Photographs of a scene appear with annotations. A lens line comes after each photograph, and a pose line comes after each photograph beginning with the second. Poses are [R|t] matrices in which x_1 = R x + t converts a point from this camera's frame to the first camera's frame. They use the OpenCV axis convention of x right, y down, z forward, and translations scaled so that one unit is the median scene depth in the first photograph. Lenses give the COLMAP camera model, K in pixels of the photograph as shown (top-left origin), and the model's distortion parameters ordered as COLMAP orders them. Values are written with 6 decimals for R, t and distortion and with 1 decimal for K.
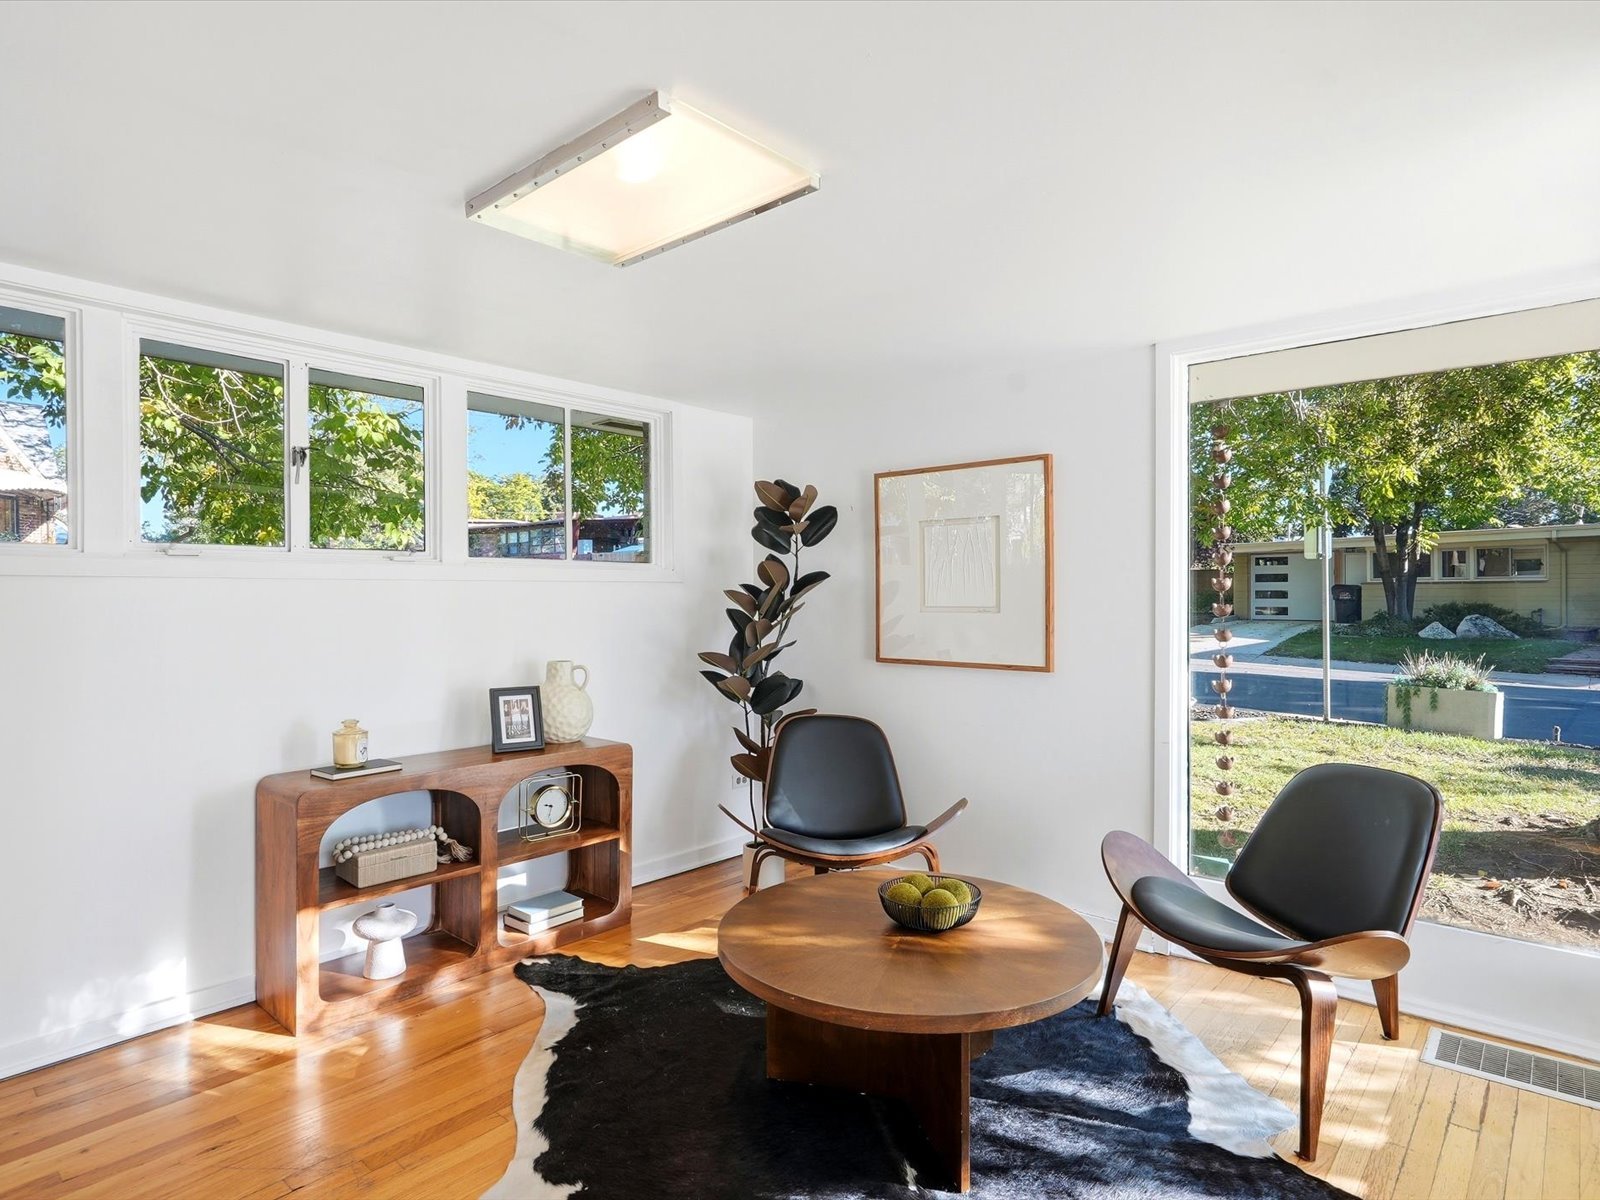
lens RADIAL K [[888.9, 0, 800.0], [0, 888.9, 600.0], [0, 0, 1]] dist [0.000213, 0.000287]
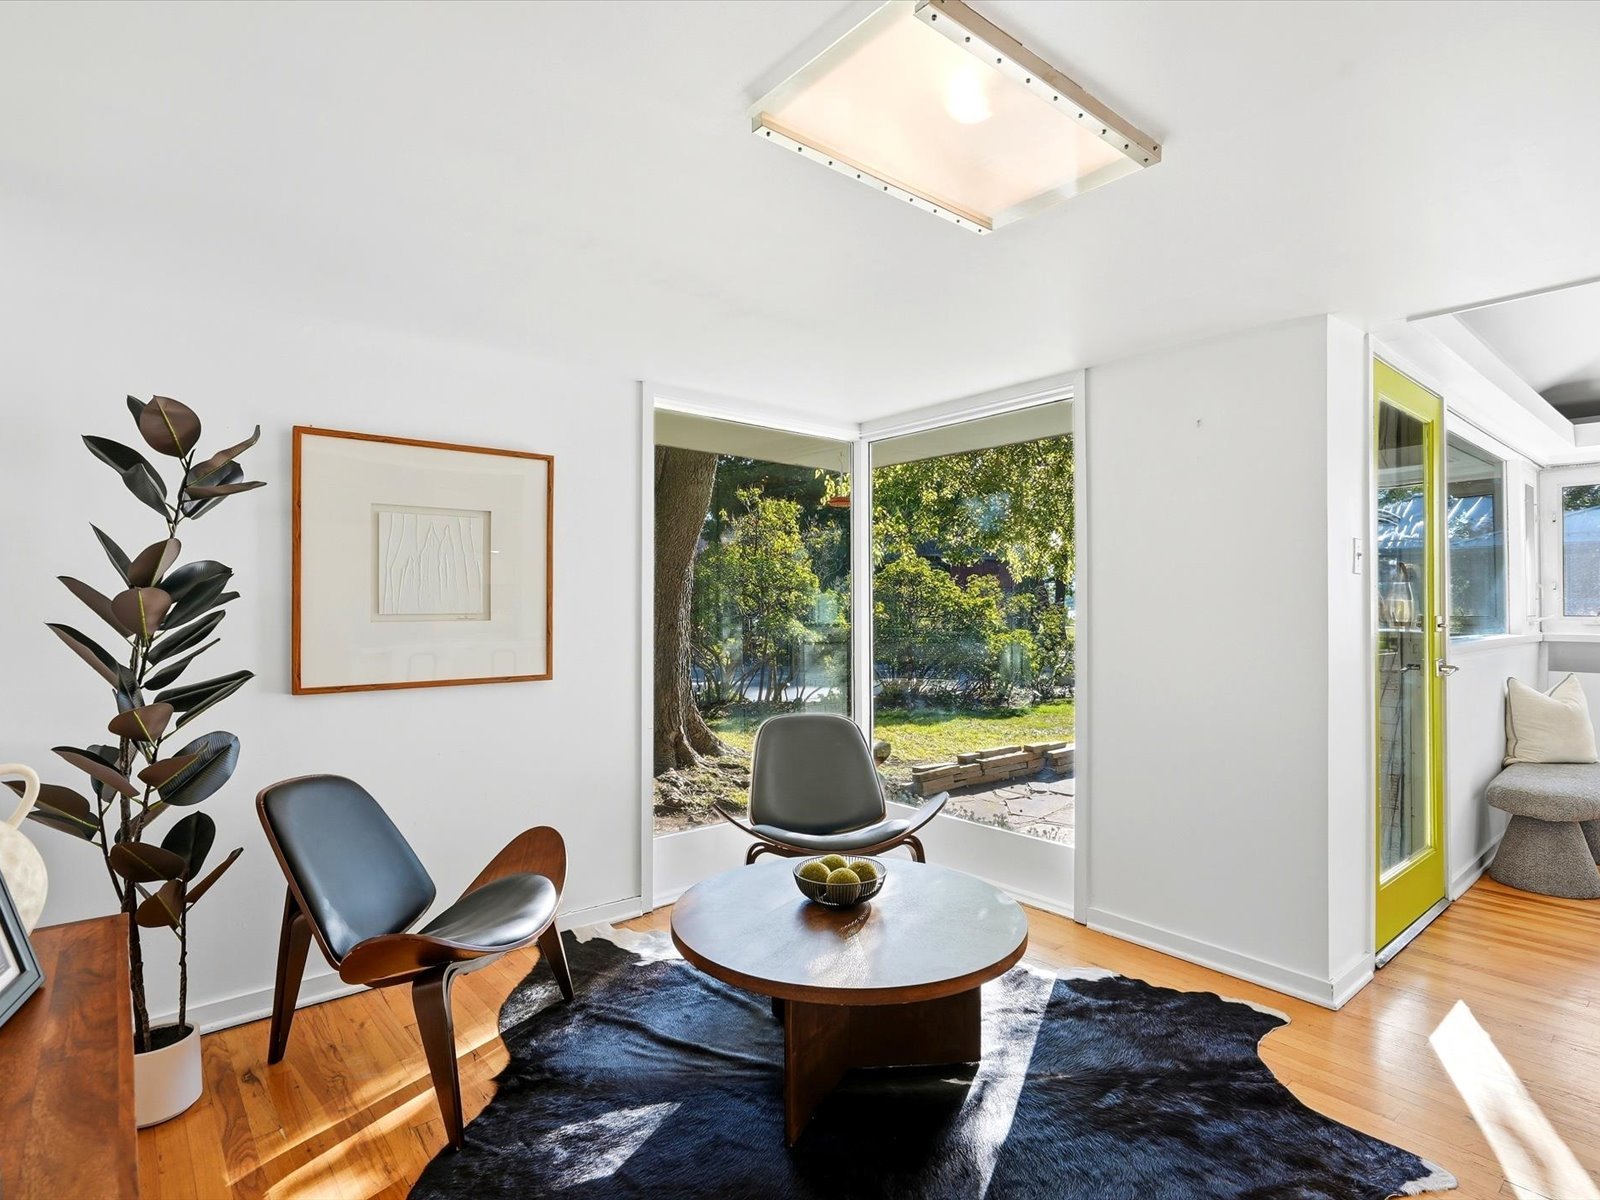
lens RADIAL K [[821.9, 0, 801.3], [0, 821.9, 593.5], [0, 0, 1]] dist [0.000260, 0.000893]
pose [[0.144063, 0.021503, 0.989335, -0.571597], [0.003817, 0.999744, -0.022285, 0.008184], [-0.989561, 0.006986, 0.143944, 0.597365]]
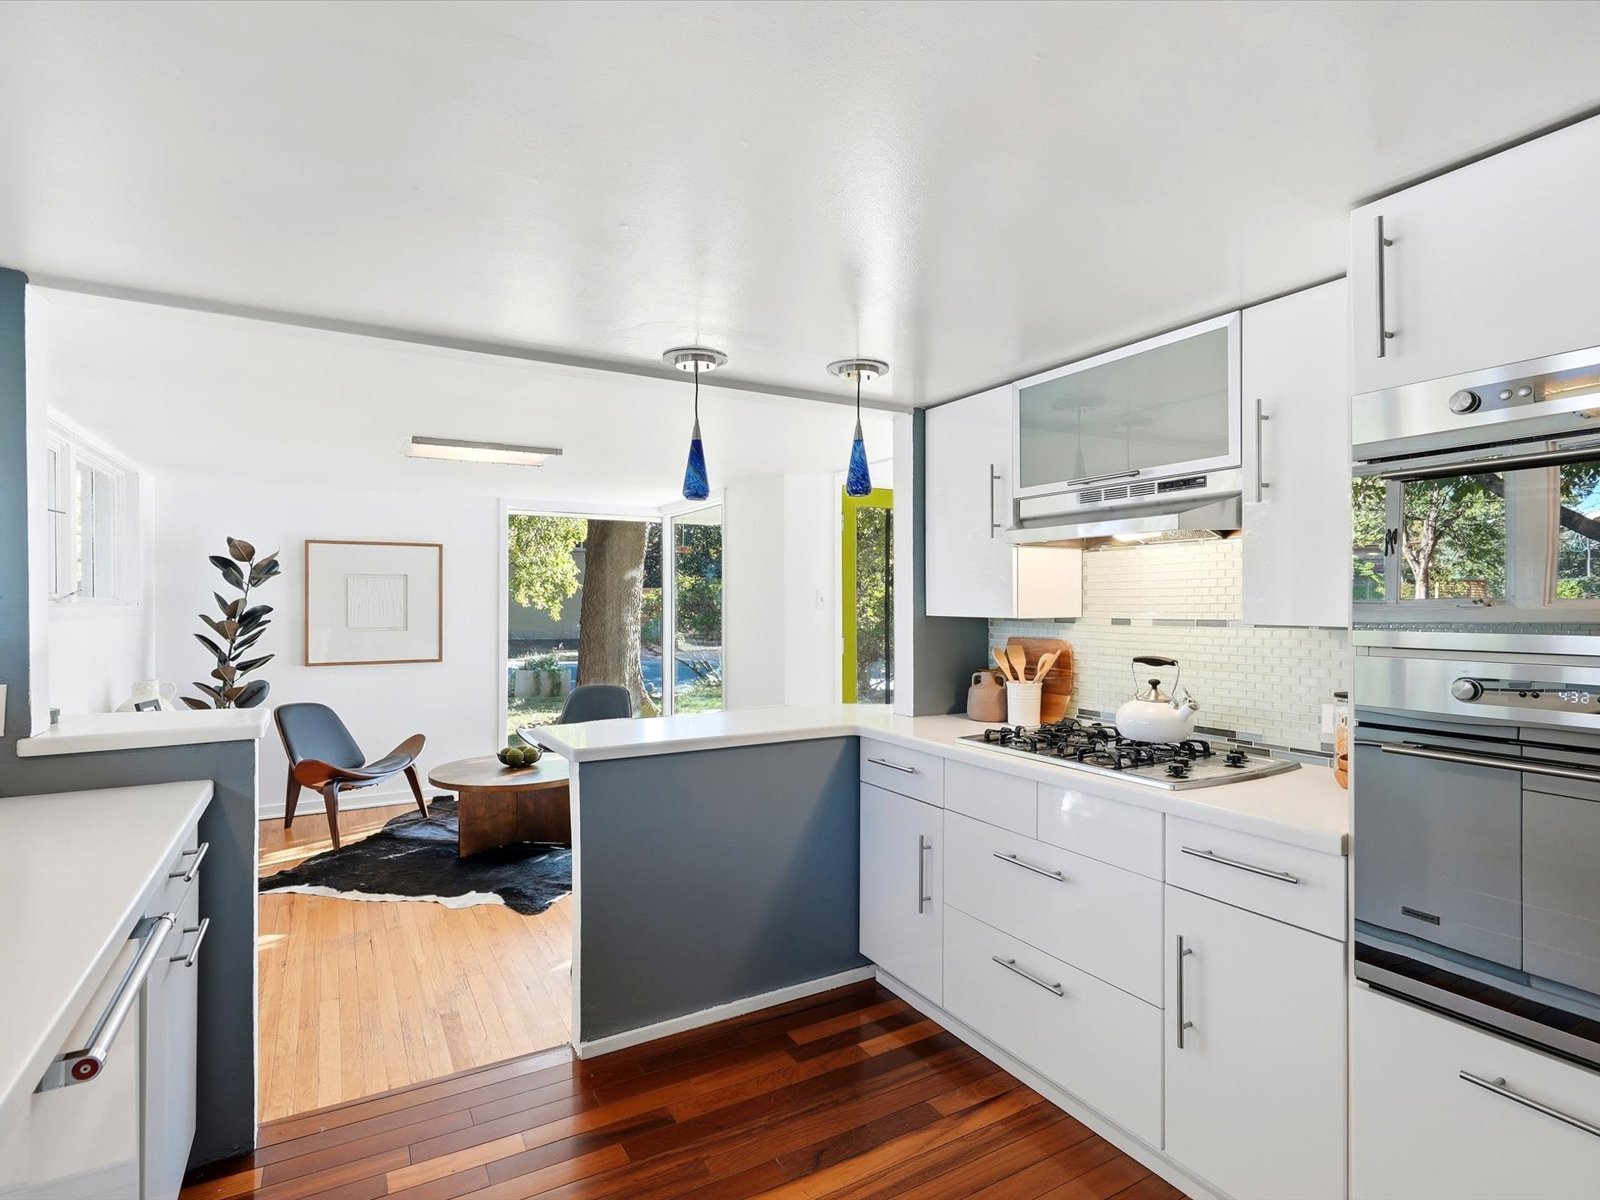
lens RADIAL K [[812.2, 0, 800.0], [0, 812.2, 600.0], [0, 0, 1]] dist [0.005347, 0.000349]
pose [[0.313189, 0.010848, 0.949629, -1.092552], [0.003734, 0.999913, -0.012654, -0.023363], [-0.949683, 0.007509, 0.313122, -0.238832]]
